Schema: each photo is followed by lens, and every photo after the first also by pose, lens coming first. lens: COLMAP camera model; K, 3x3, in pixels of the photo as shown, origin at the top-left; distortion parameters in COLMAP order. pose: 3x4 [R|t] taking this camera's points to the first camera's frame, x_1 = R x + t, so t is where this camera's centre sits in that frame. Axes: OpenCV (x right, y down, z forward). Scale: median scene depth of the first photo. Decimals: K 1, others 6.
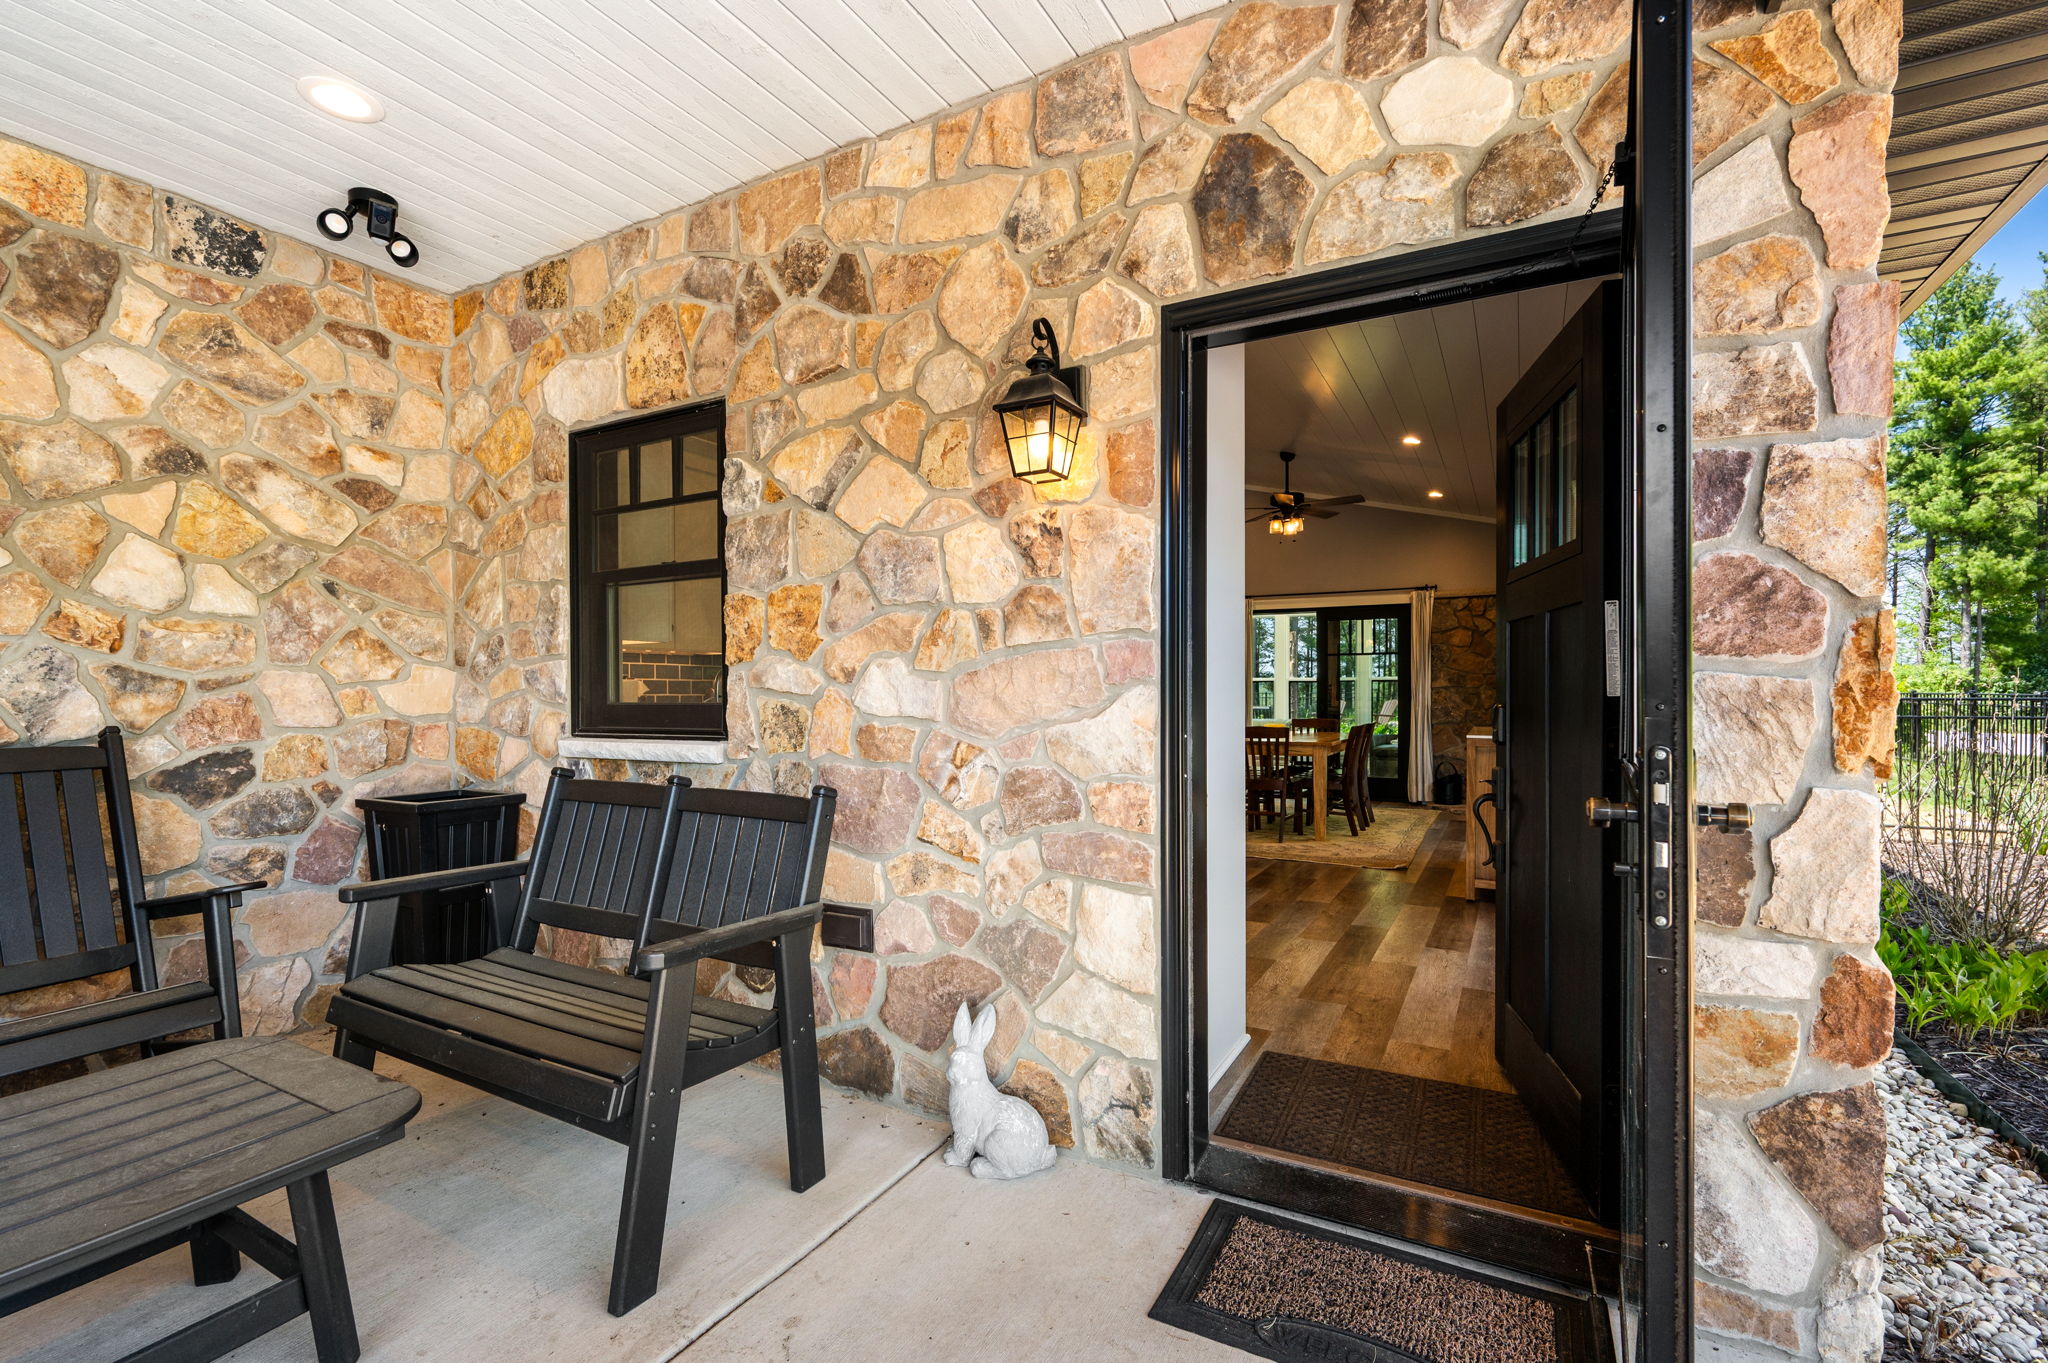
lens RADIAL K [[913.0, 0, 1025.6], [0, 913.0, 692.9], [0, 0, 1]] dist [-0.001256, -0.000532]
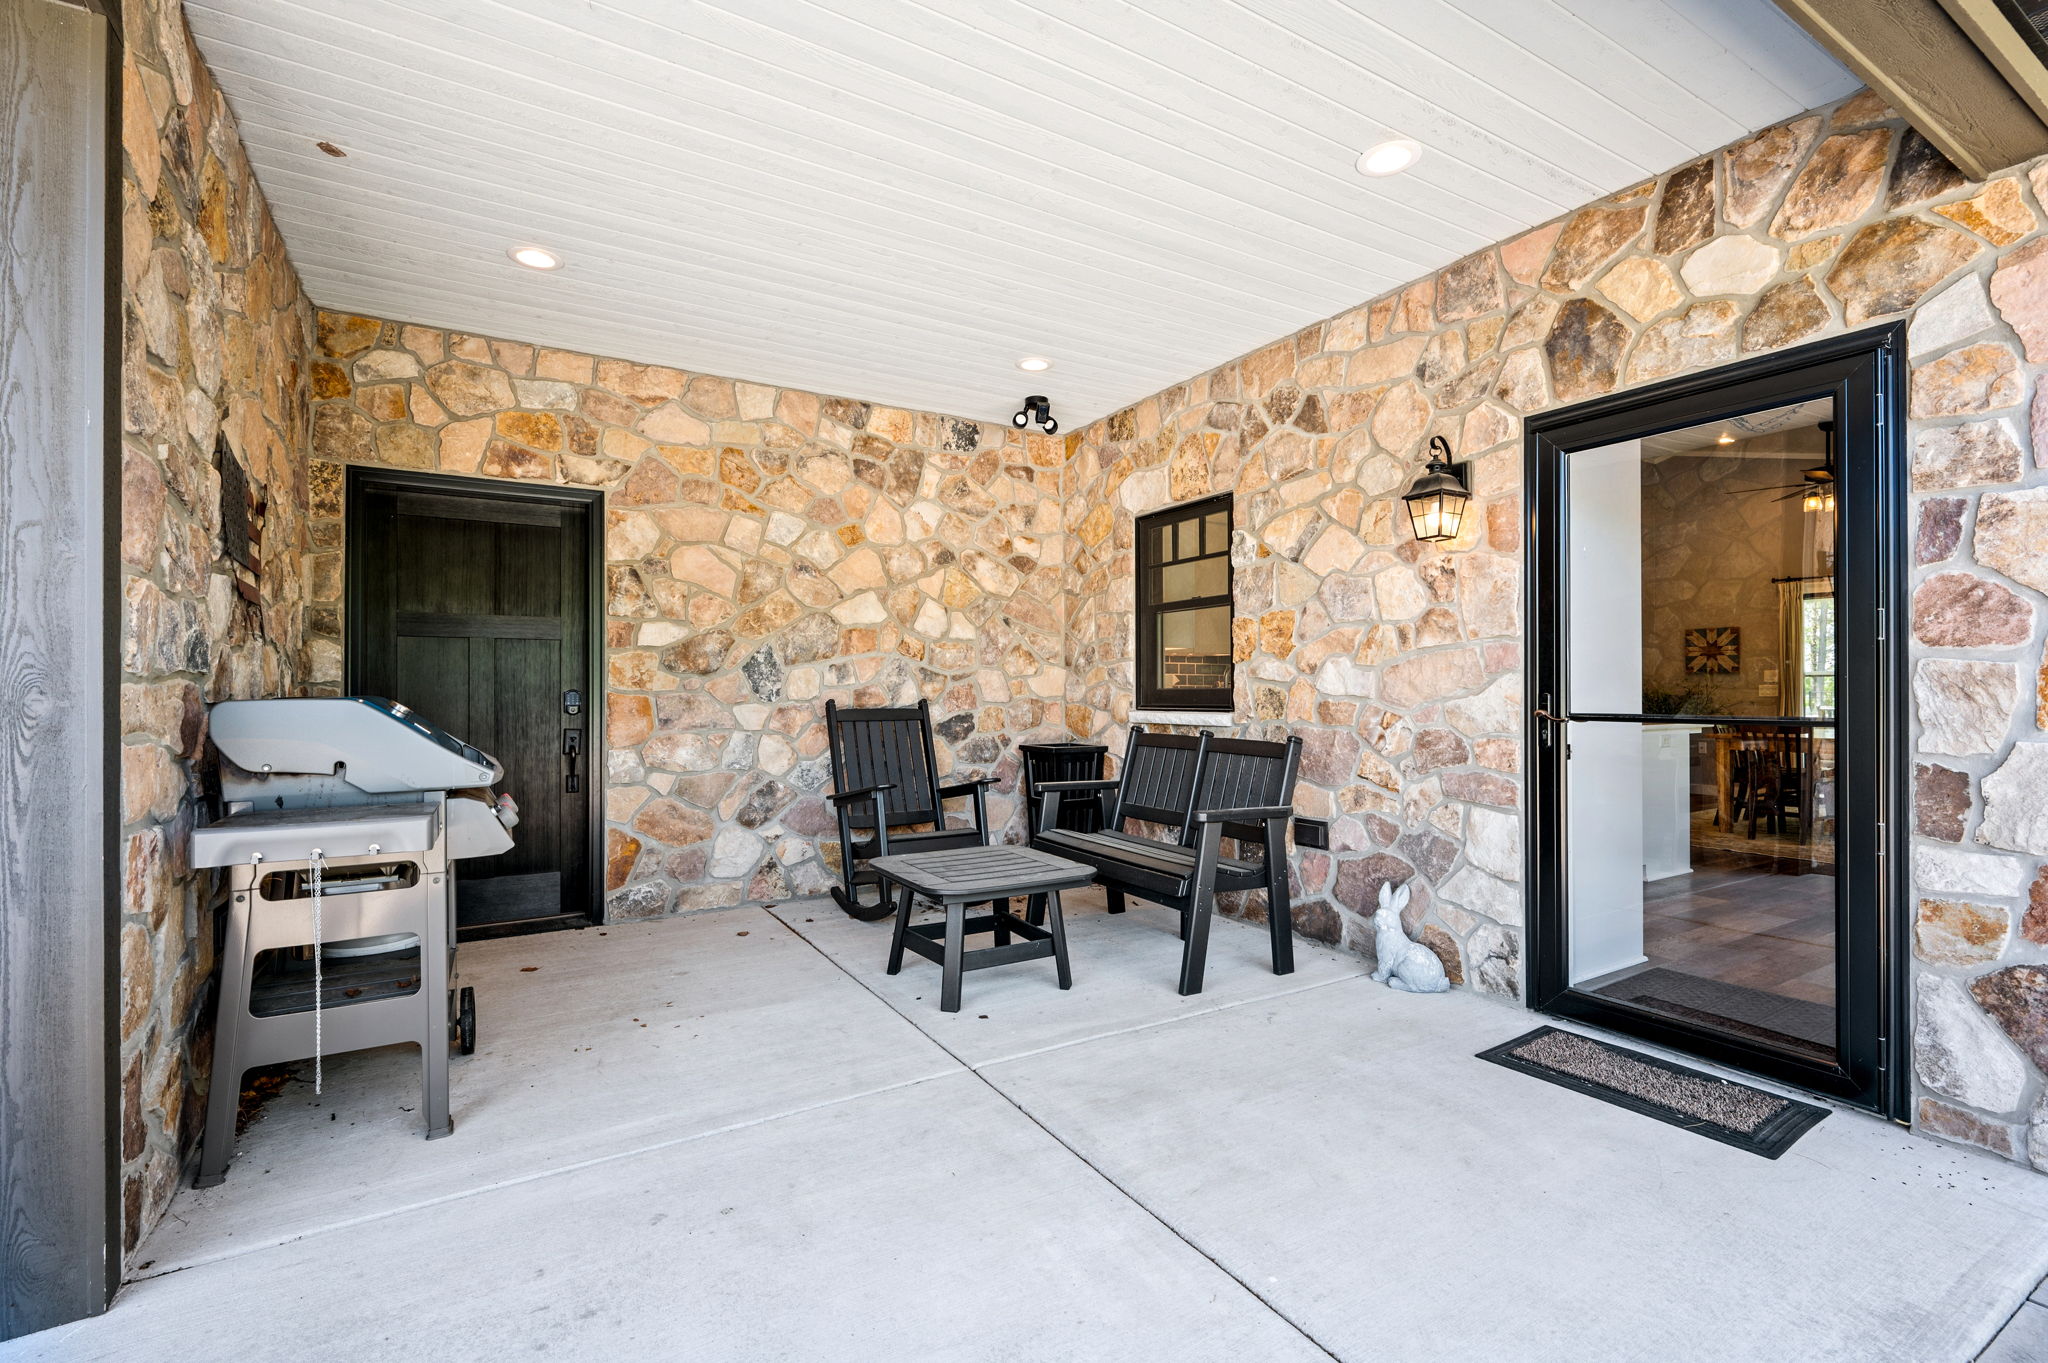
lens RADIAL K [[909.1, 0, 1025.6], [0, 909.1, 686.9], [0, 0, 1]] dist [0.000228, 0.000459]
pose [[0.864548, 0.000349, -0.502550, 0.166542], [-0.003075, 0.999985, -0.004595, 0.020767], [0.502541, 0.005518, 0.864536, -0.596555]]
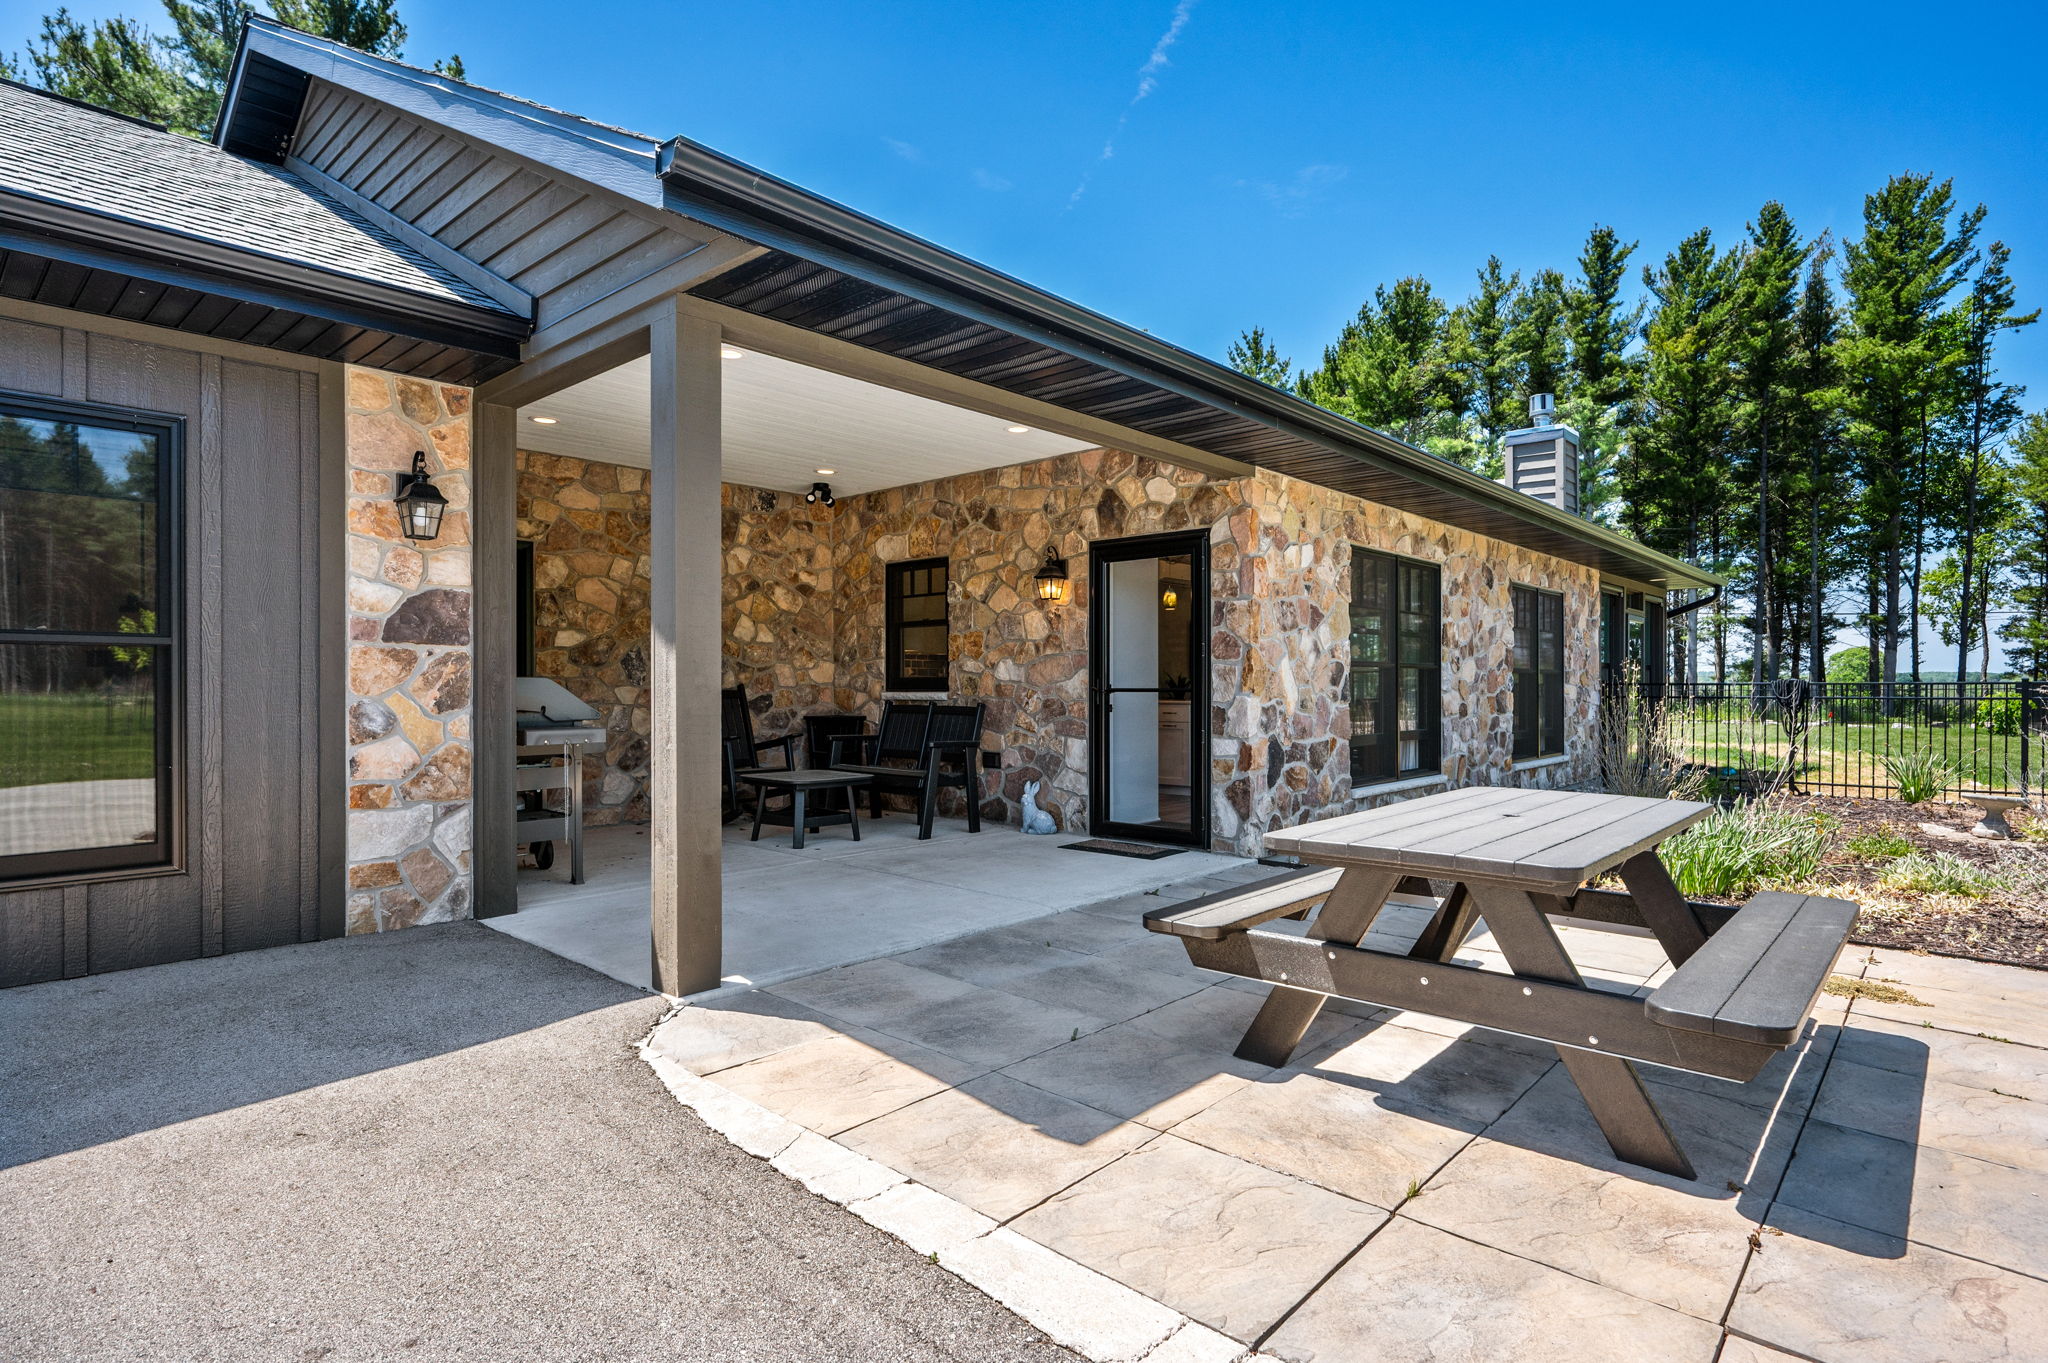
lens RADIAL K [[1025.3, 0, 1036.1], [0, 1025.3, 695.7], [0, 0, 1]] dist [-0.003638, -0.000667]
pose [[0.975280, 0.006300, -0.220883, 0.629621], [-0.004634, 0.999957, 0.008062, 0.047135], [0.220925, -0.006839, 0.975267, -2.014181]]
